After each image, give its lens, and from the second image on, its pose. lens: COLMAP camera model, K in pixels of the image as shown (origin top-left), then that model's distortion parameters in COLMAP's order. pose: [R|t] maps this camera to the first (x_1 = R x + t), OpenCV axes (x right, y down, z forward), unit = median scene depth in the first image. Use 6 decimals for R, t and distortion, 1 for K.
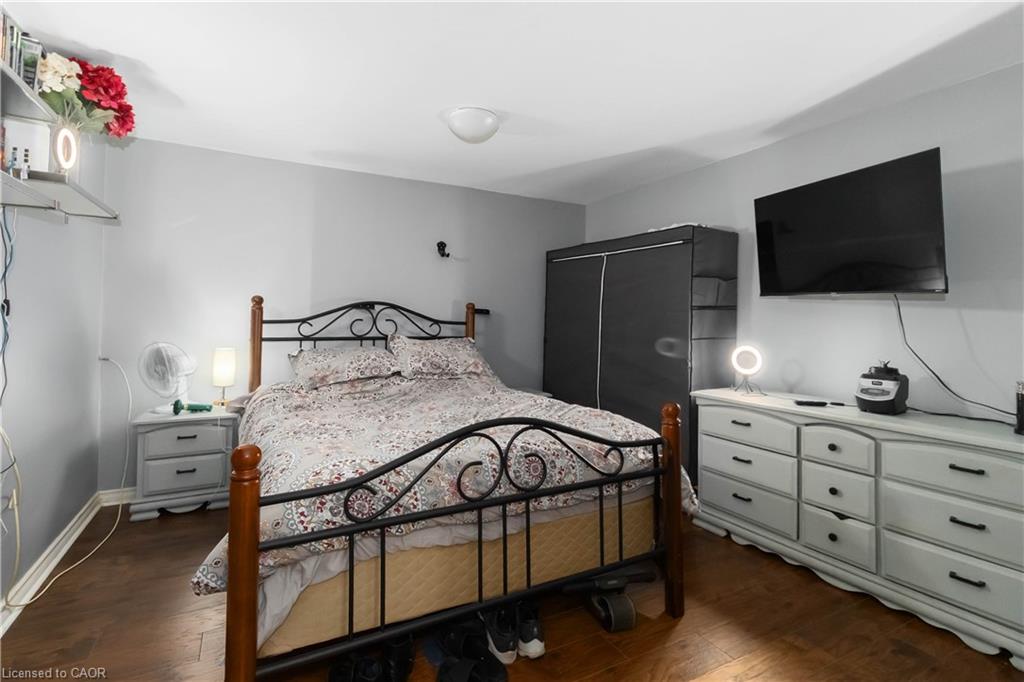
lens RADIAL K [[477.1, 0, 485.3], [0, 477.1, 330.6], [0, 0, 1]] dist [0.000197, 0.000196]
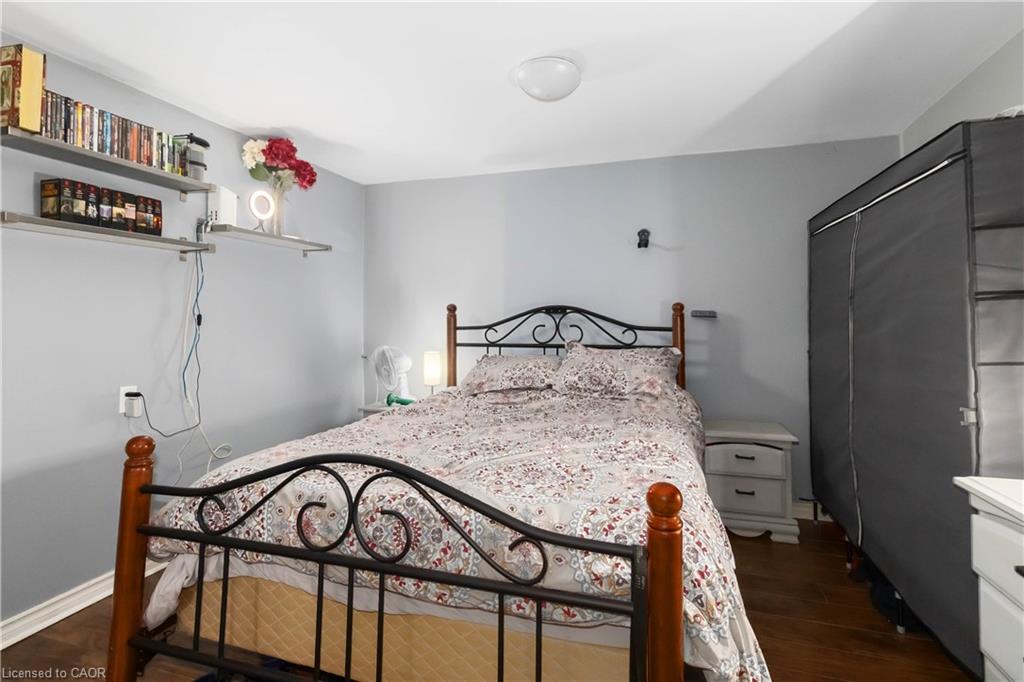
lens RADIAL K [[482.9, 0, 512.8], [0, 482.9, 321.3], [0, 0, 1]] dist [0.002721, 0.000662]
pose [[0.722272, -0.012255, -0.691500, 0.404879], [-0.009003, 0.999592, -0.027119, -0.005839], [0.691550, 0.025813, 0.721867, 0.323067]]
